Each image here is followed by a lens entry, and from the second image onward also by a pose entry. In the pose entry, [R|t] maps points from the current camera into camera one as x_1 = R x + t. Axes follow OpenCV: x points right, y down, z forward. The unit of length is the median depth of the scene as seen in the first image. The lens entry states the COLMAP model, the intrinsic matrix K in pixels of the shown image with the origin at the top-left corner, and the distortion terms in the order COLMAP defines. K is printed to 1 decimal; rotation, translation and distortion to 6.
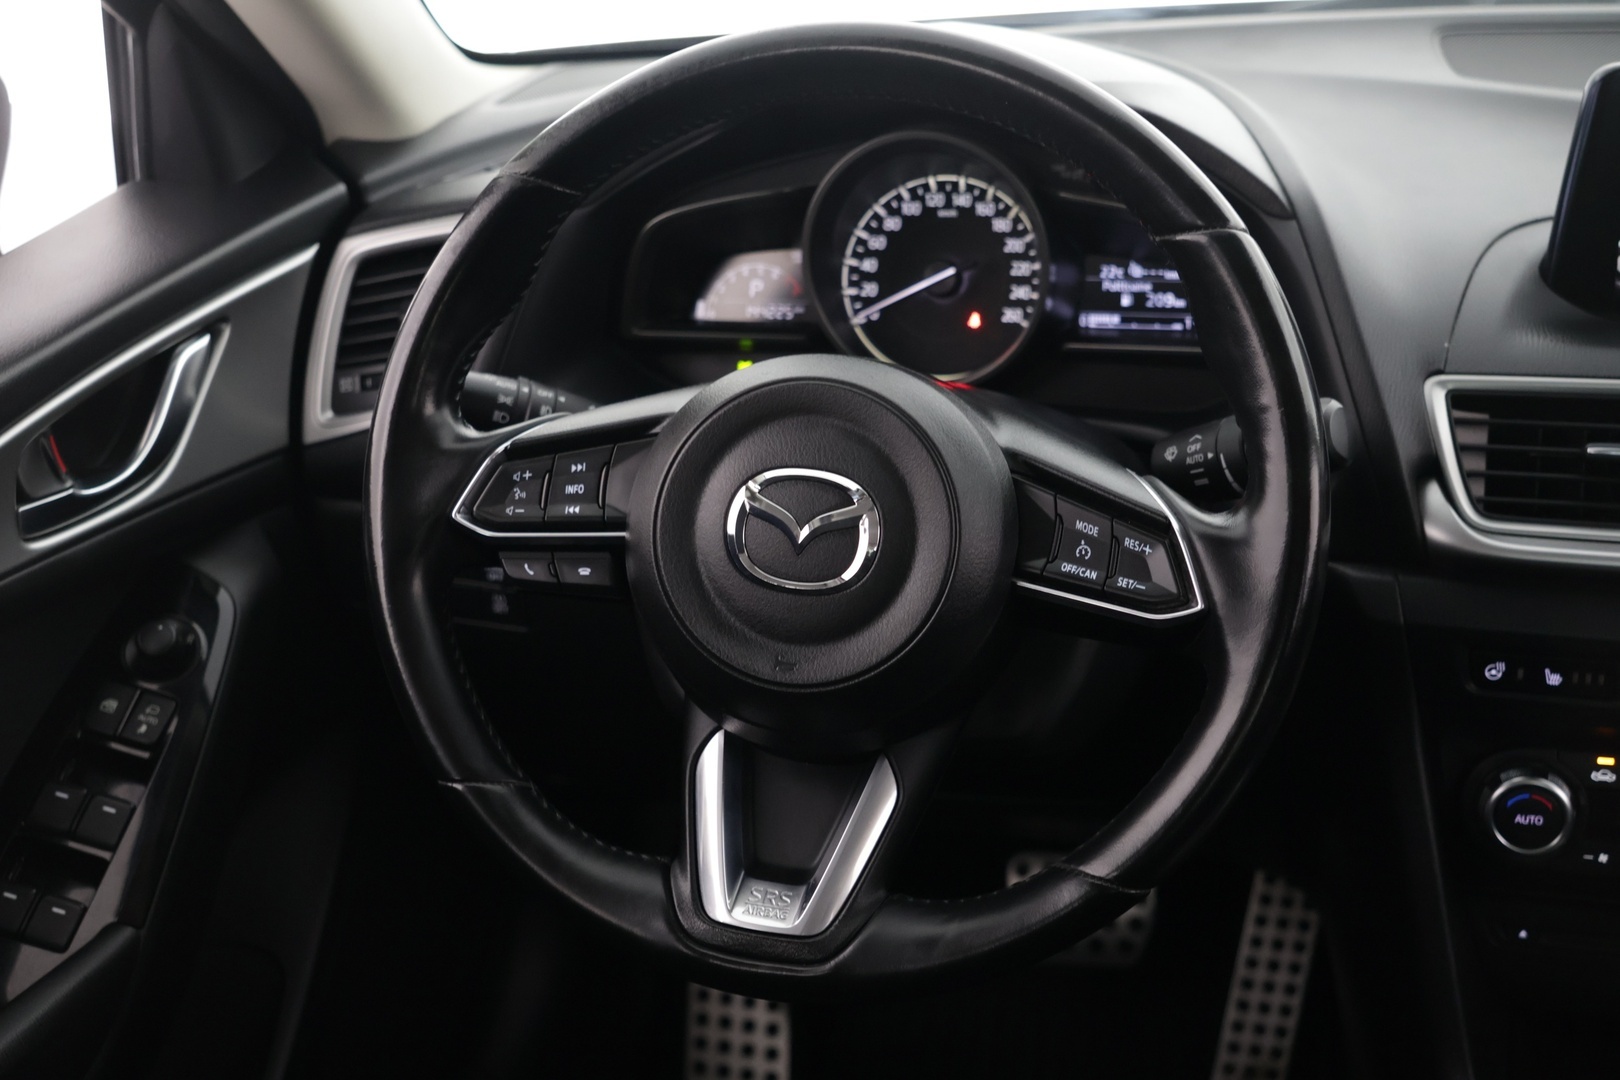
lens RADIAL K [[2052.9, 0, 796.6], [0, 2052.9, 506.7], [0, 0, 1]] dist [0.003776, 0.000000]
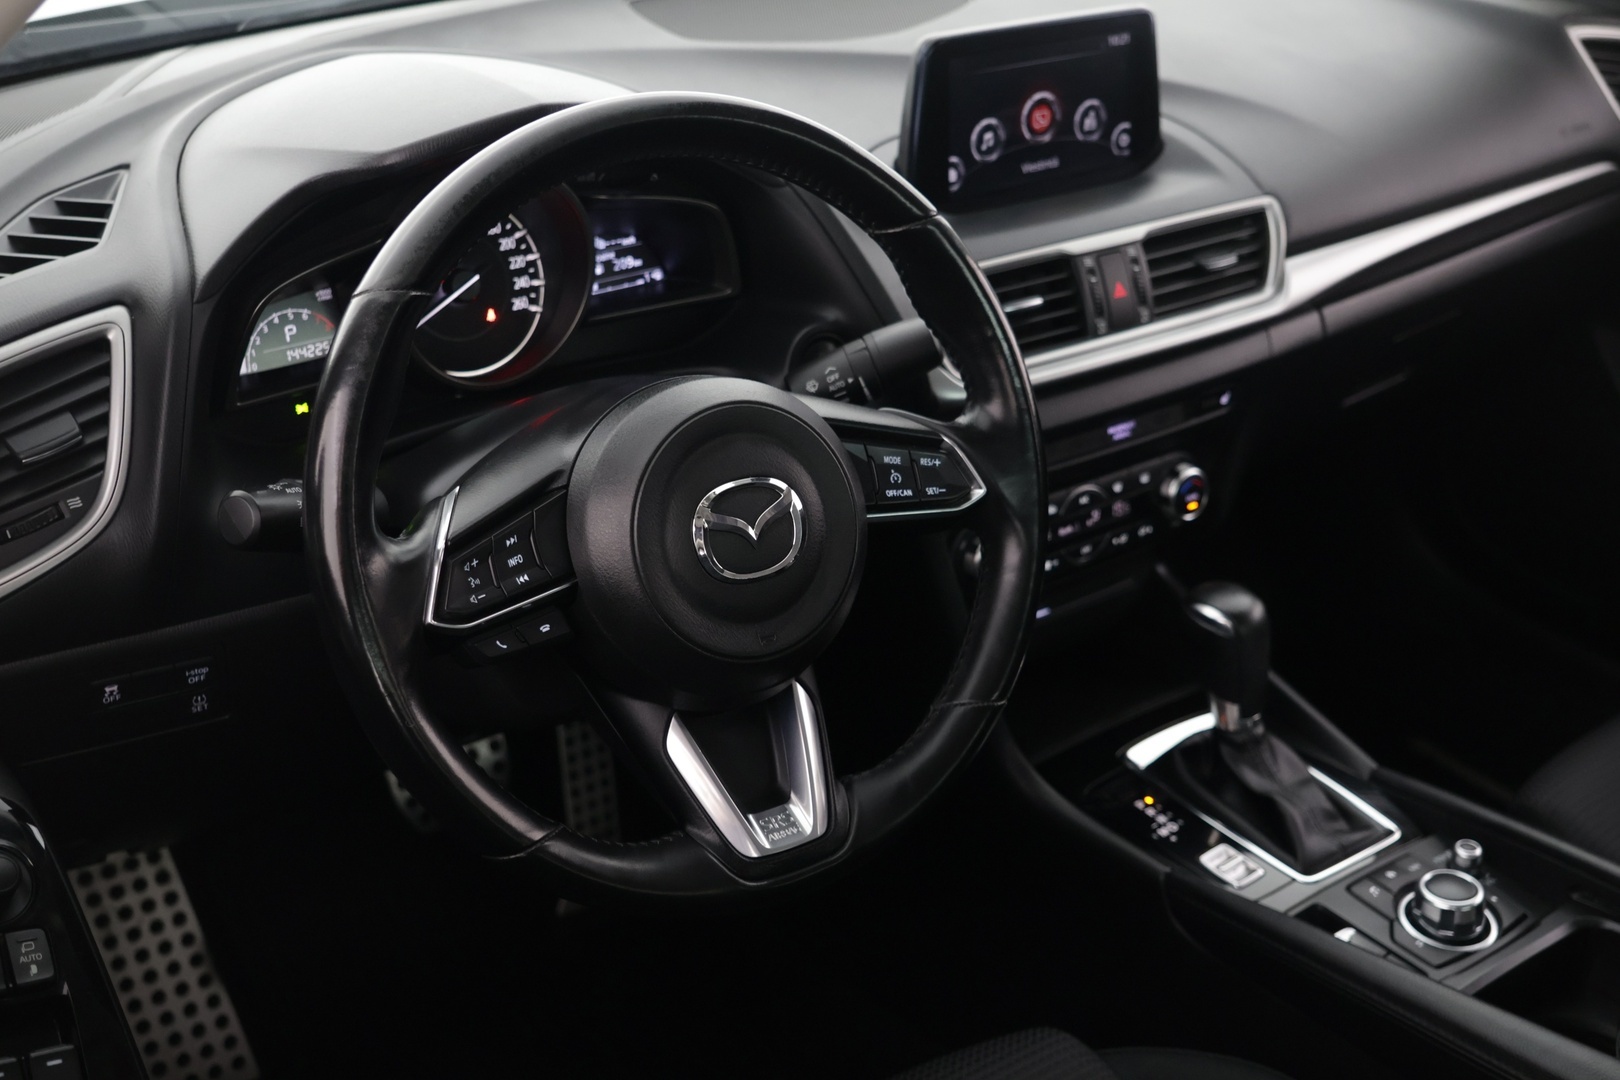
lens RADIAL K [[1824.4, 0, 833.6], [0, 1824.4, 514.6], [0, 0, 1]] dist [0.010322, 0.000000]
pose [[0.657079, -0.308570, 0.687773, -0.633324], [0.221911, 0.951132, 0.214719, -0.195618], [-0.720418, 0.011537, 0.693444, 0.194890]]
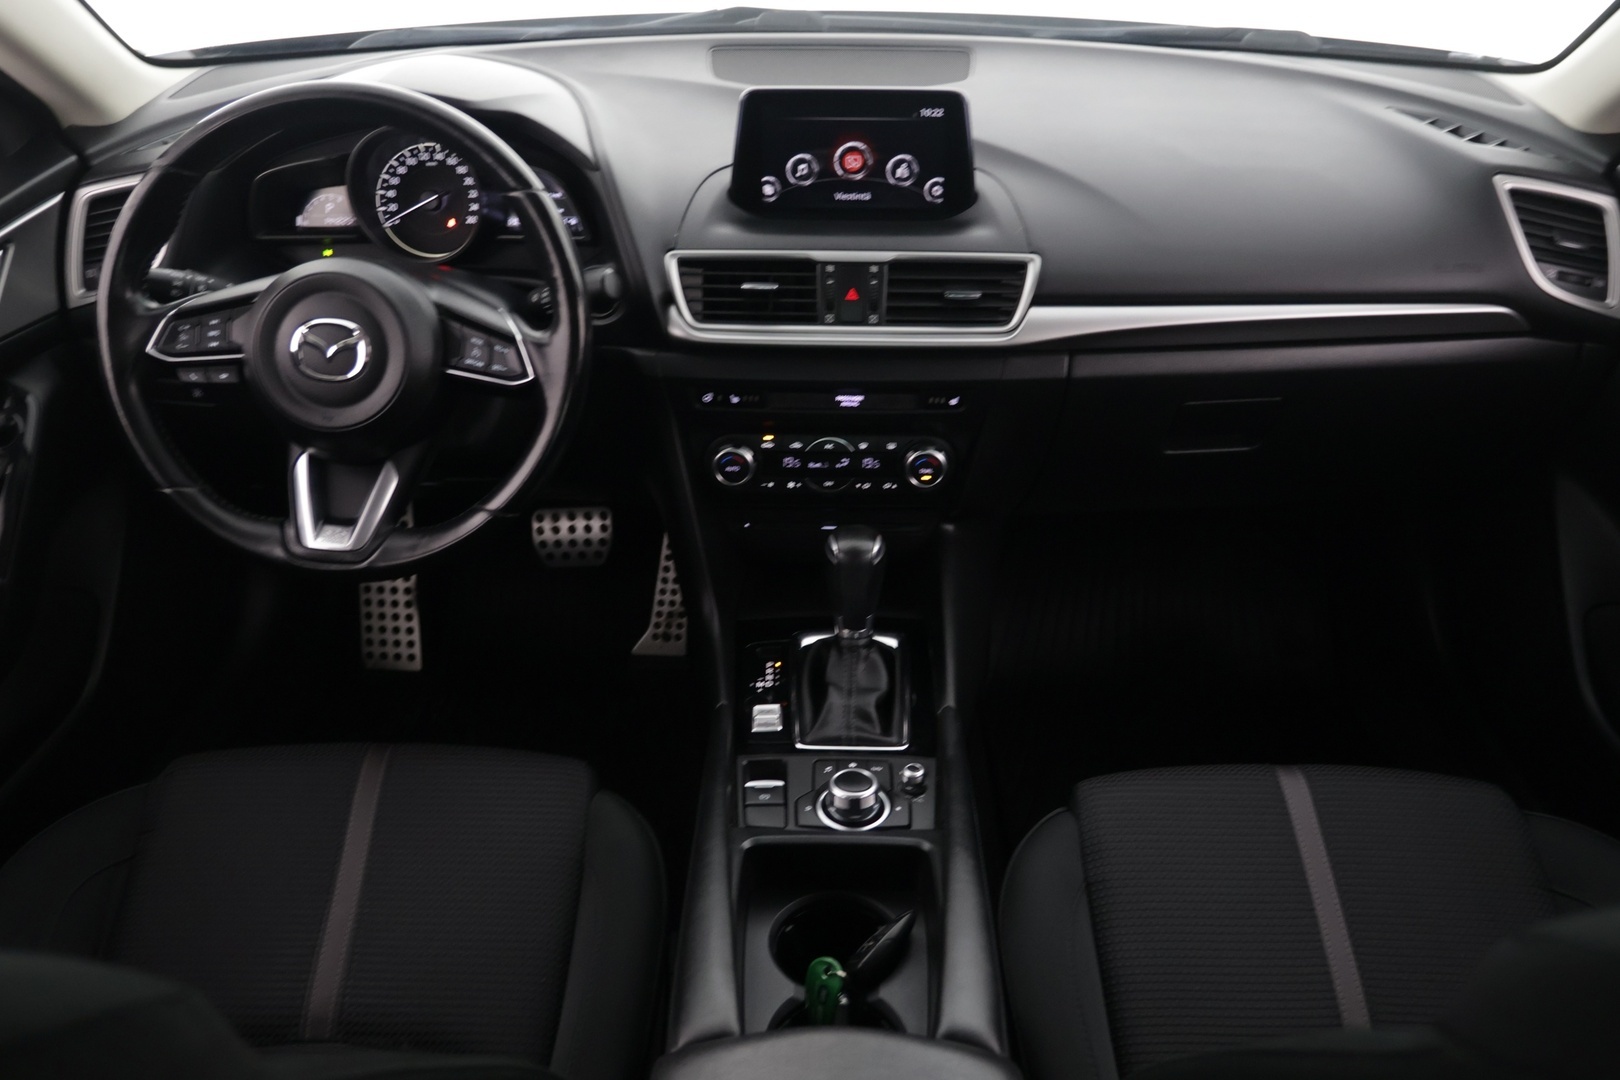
lens RADIAL K [[1387.5, 0, 810.9], [0, 1387.5, 531.2], [0, 0, 1]] dist [-0.031335, 0.030007]
pose [[0.975589, -0.080045, 0.204496, 0.152495], [0.043458, 0.983159, 0.177509, -0.030369], [-0.215261, -0.164289, 0.962638, -0.380220]]
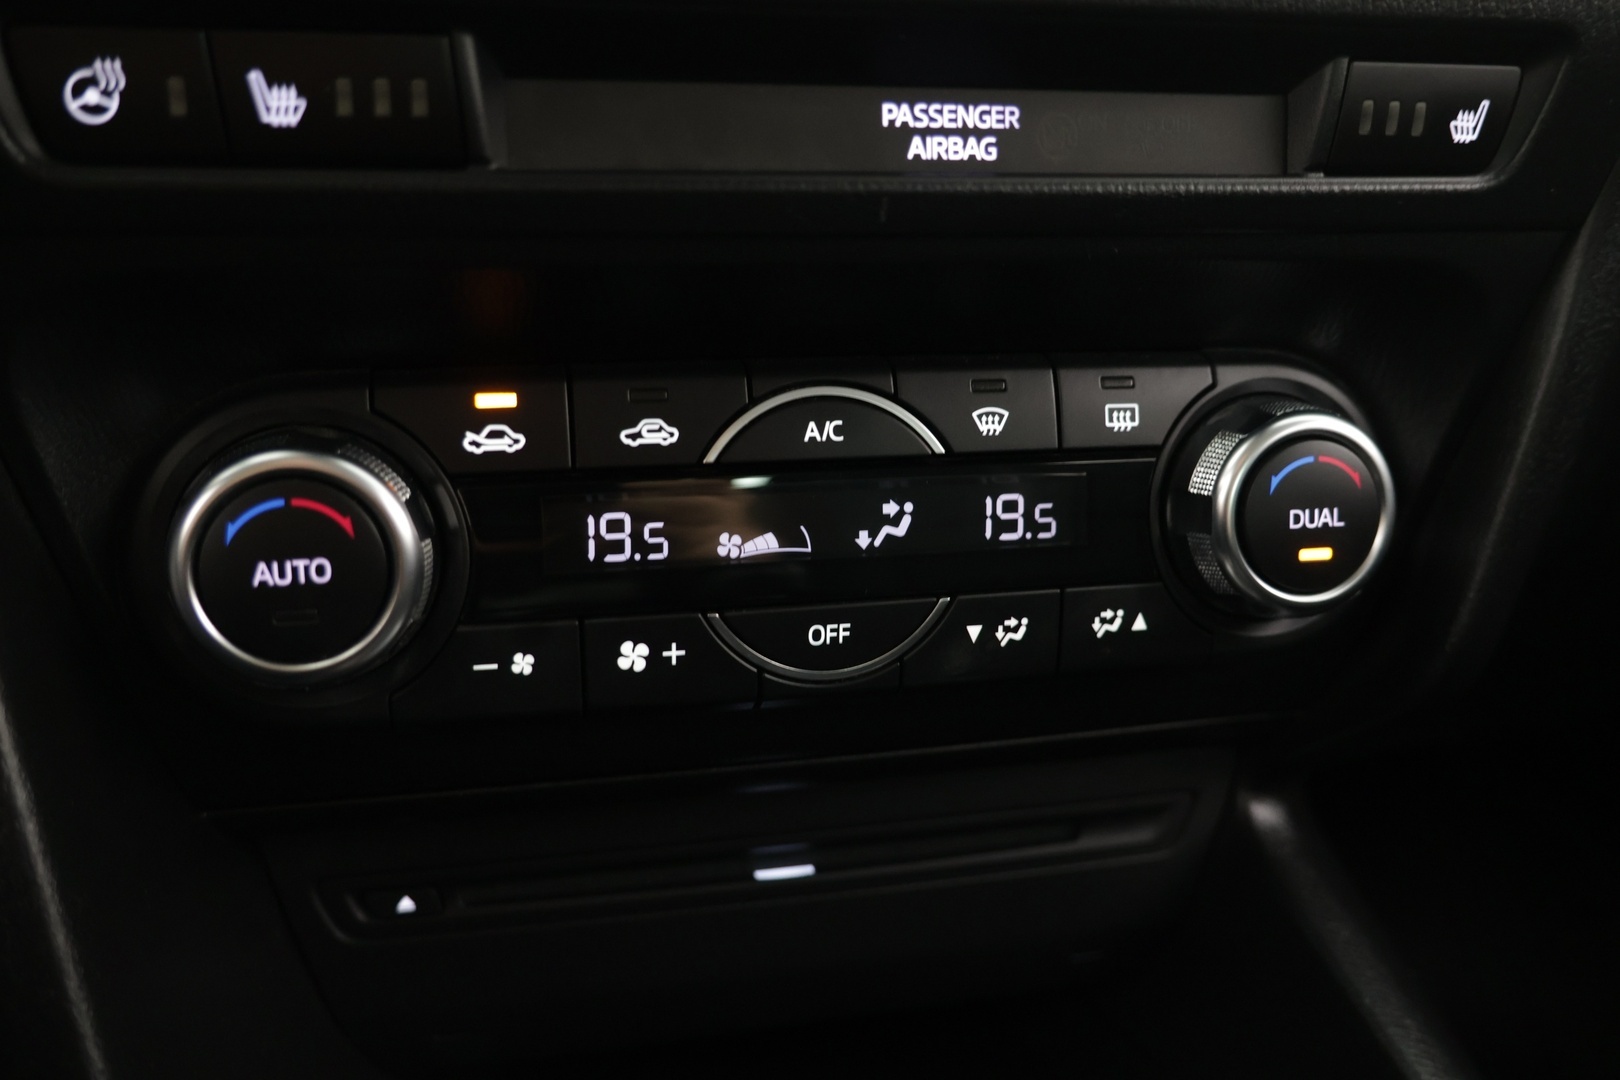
lens RADIAL K [[1393.6, 0, 804.6], [0, 1393.6, 544.8], [0, 0, 1]] dist [-0.015669, 0.000304]
pose [[0.894553, -0.086293, 0.438553, 0.349254], [0.115691, 0.992451, -0.040704, 0.176294], [-0.431730, 0.087148, 0.897783, 0.792194]]
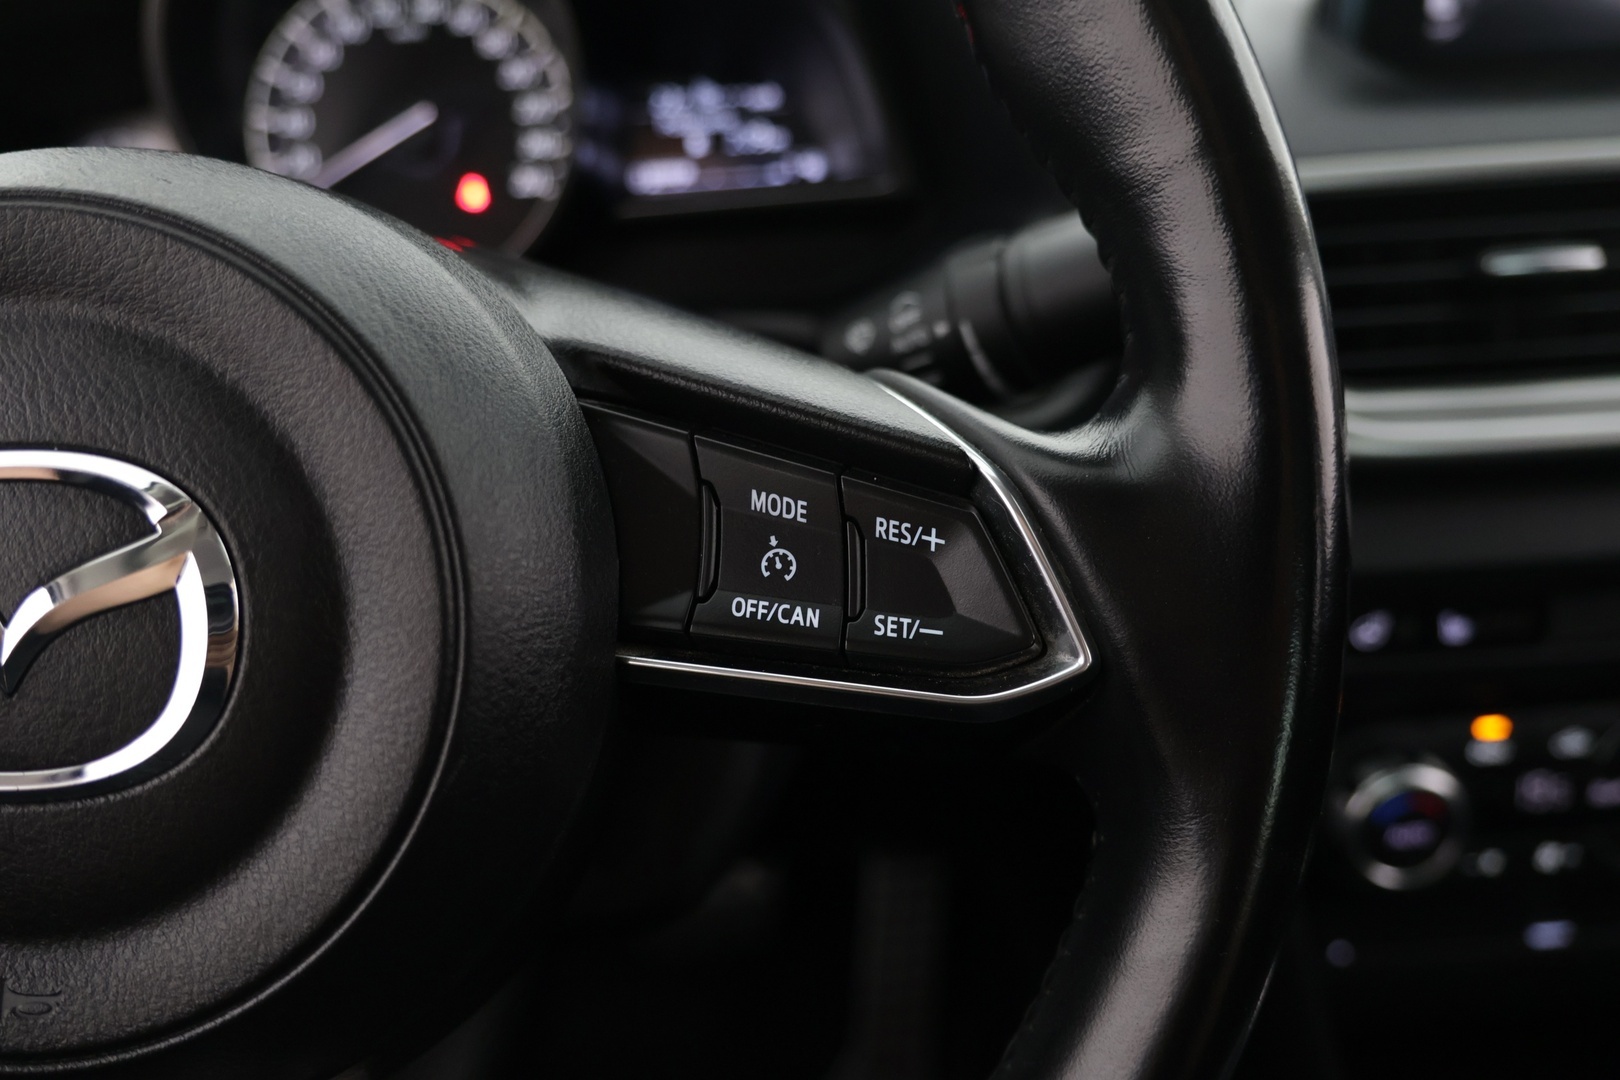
lens RADIAL K [[1387.5, 0, 809.2], [0, 1387.5, 538.6], [0, 0, 1]] dist [-0.031335, 0.030007]
pose [[0.951305, -0.142156, 0.273516, 0.063086], [0.125448, 0.989051, 0.077729, -0.003663], [-0.281570, -0.039632, 0.958722, 0.659938]]
